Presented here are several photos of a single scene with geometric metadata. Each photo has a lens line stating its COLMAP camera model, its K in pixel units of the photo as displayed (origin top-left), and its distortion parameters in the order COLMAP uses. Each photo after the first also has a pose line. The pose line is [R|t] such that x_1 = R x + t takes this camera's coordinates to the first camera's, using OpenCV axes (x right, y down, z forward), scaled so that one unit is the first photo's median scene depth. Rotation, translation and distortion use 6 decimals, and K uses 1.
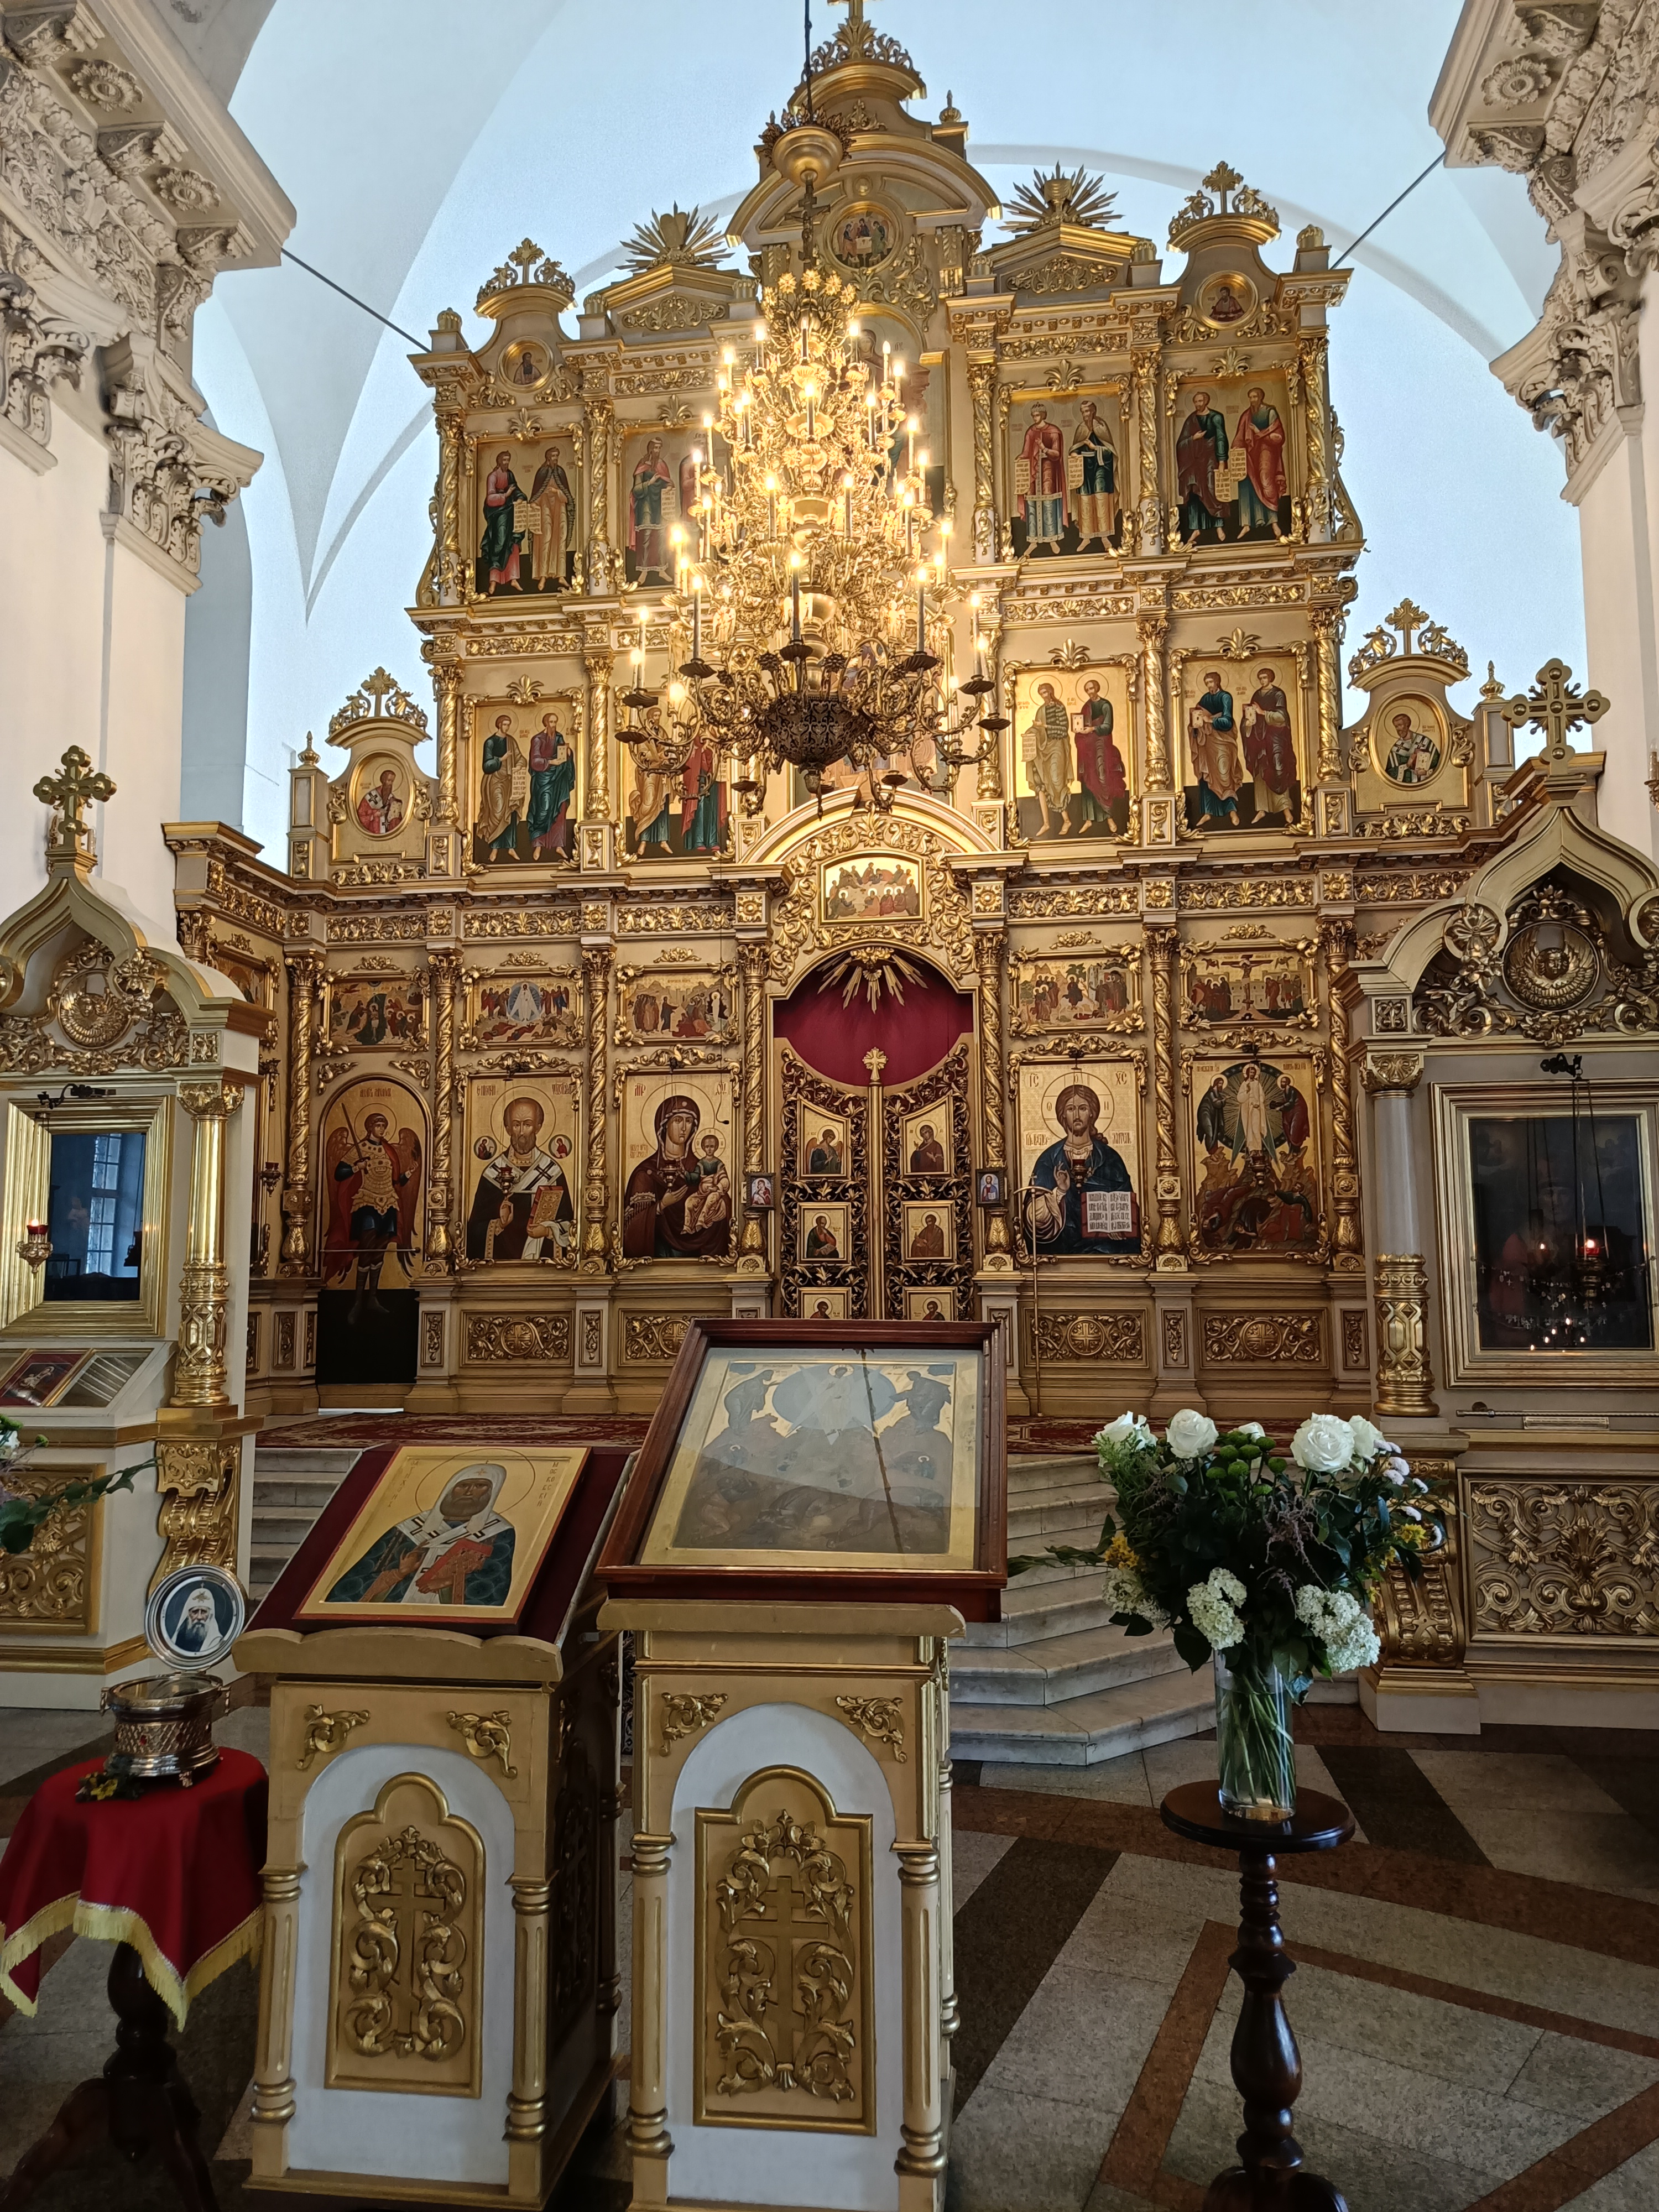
lens RADIAL K [[1563.3, 0, 826.7], [0, 1563.3, 1106.2], [0, 0, 1]] dist [-0.008056, -0.006341]
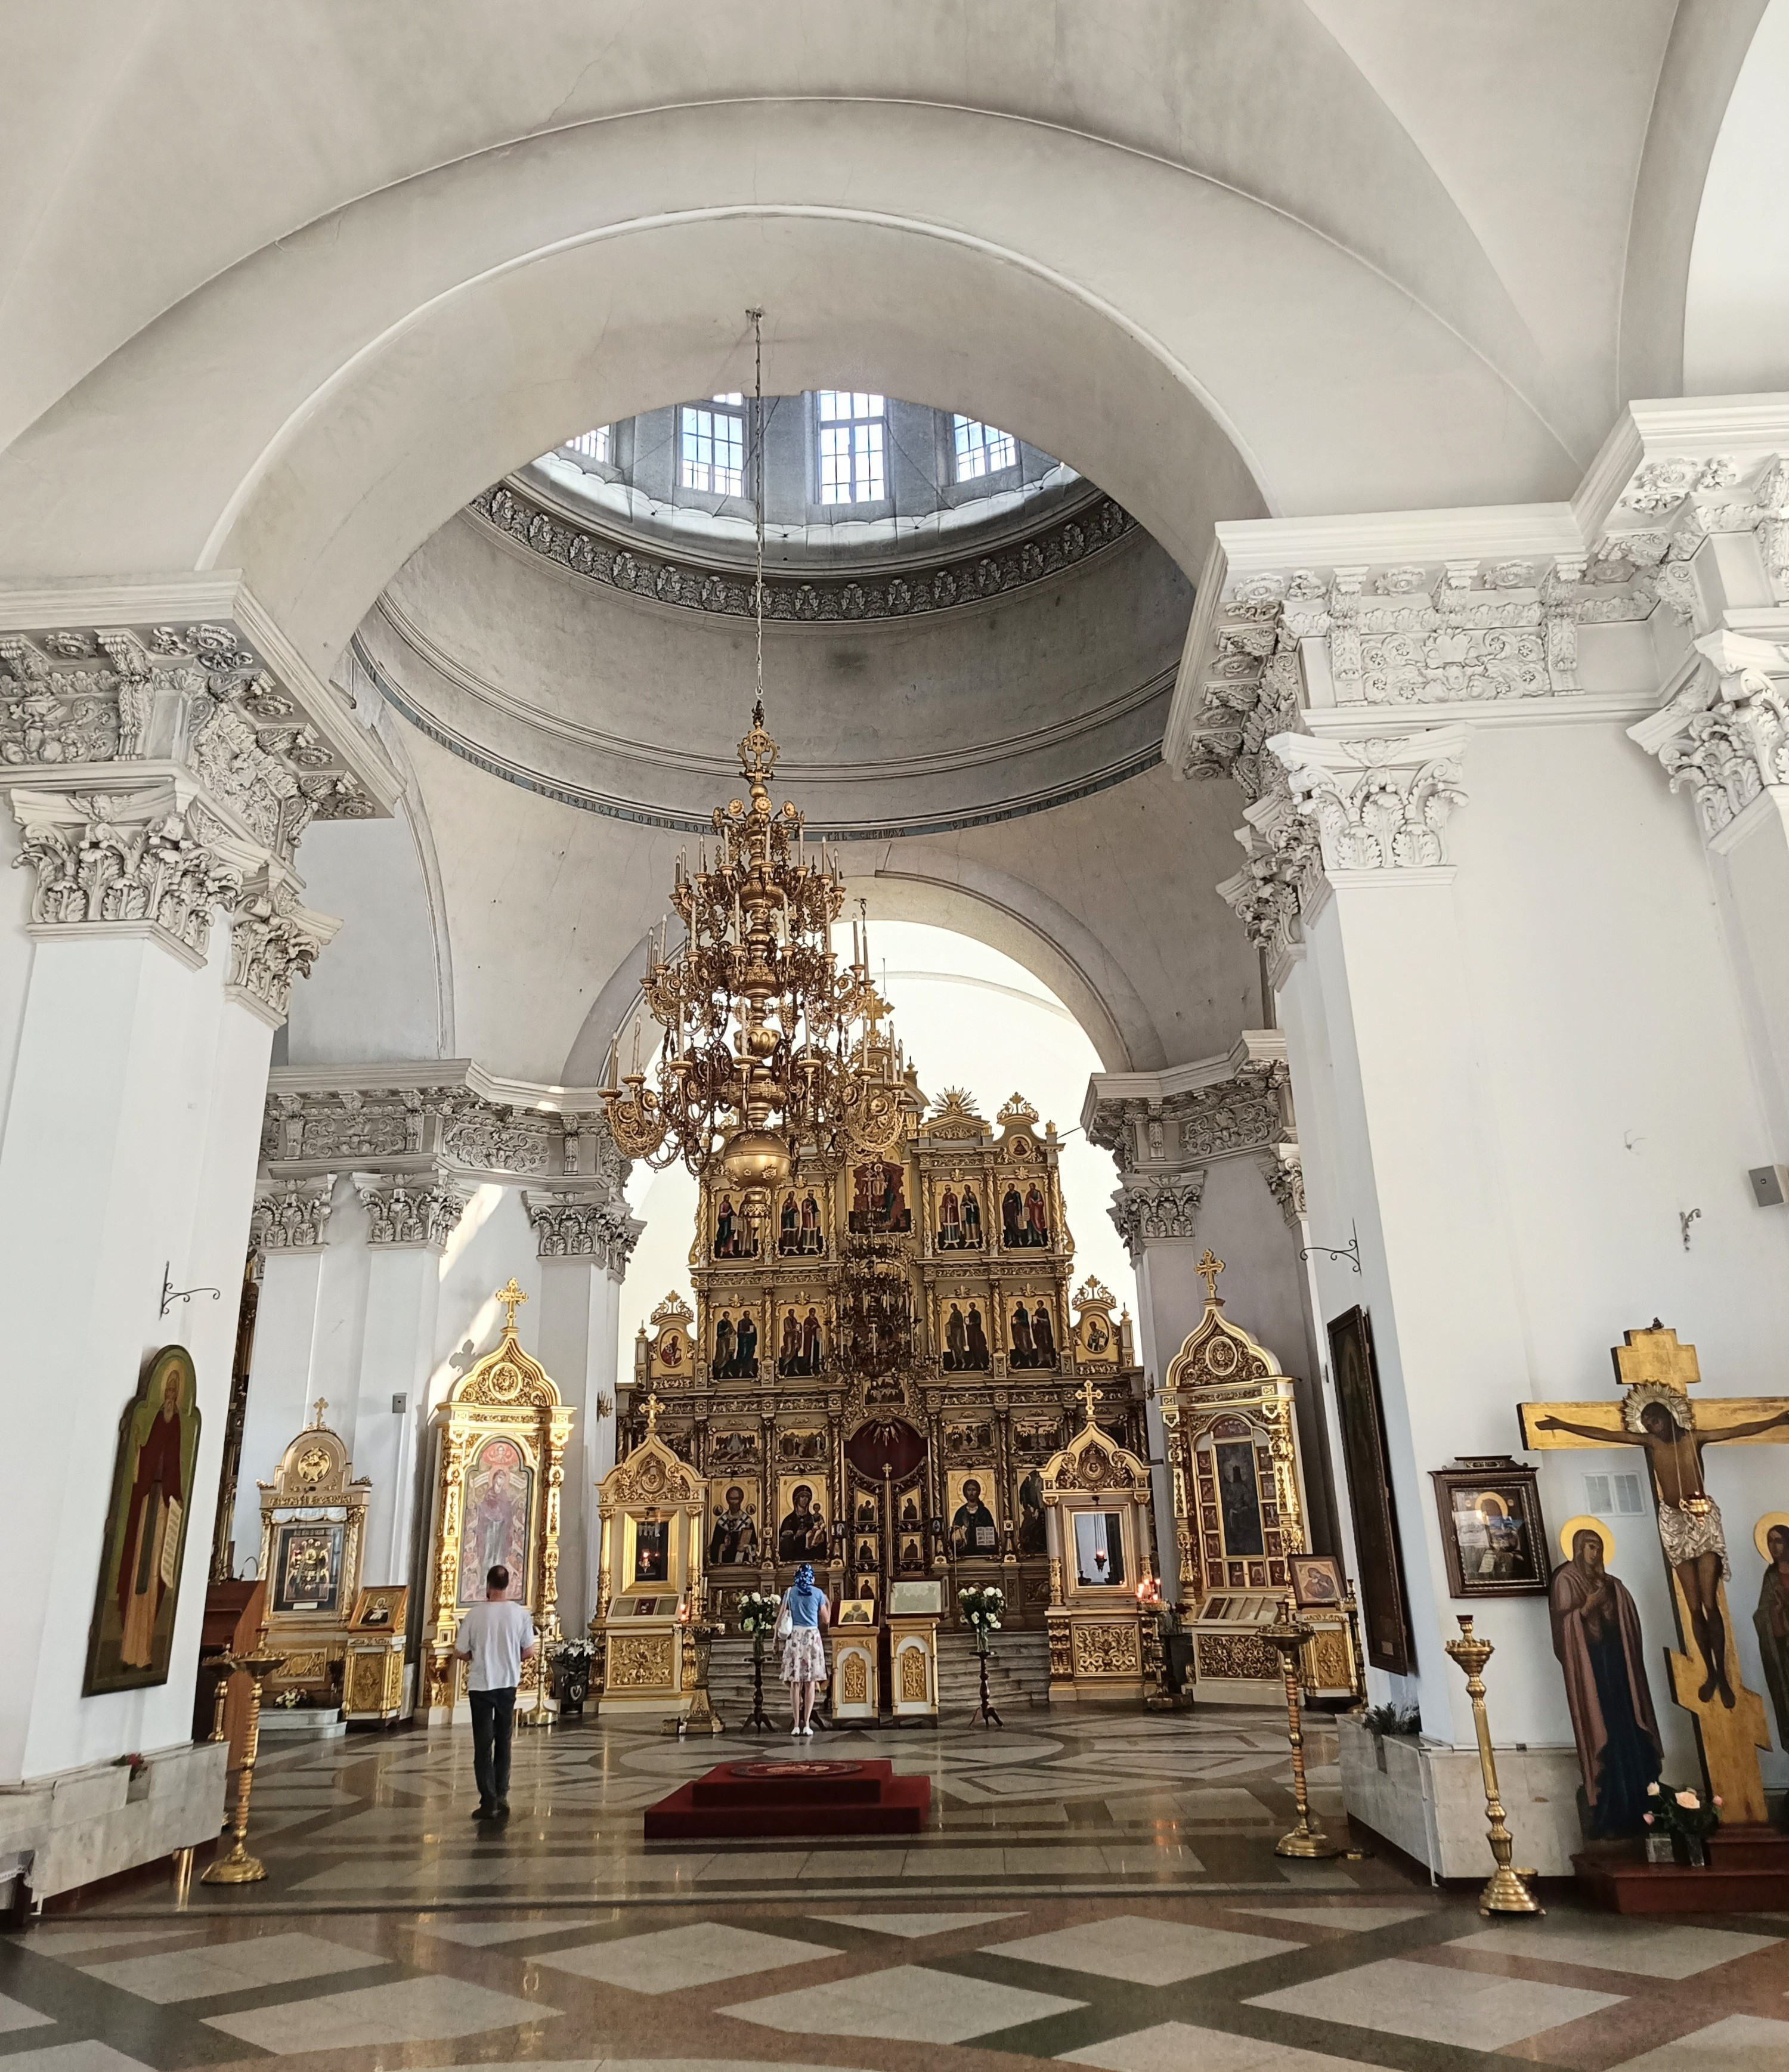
lens RADIAL K [[1152.8, 0, 894.1], [0, 1152.8, 1035.9], [0, 0, 1]] dist [-0.004932, -0.001289]
pose [[0.997043, 0.012158, 0.075875, -0.099223], [0.012677, 0.947852, -0.318458, -0.094770], [-0.075790, 0.318478, 0.944895, -0.868131]]
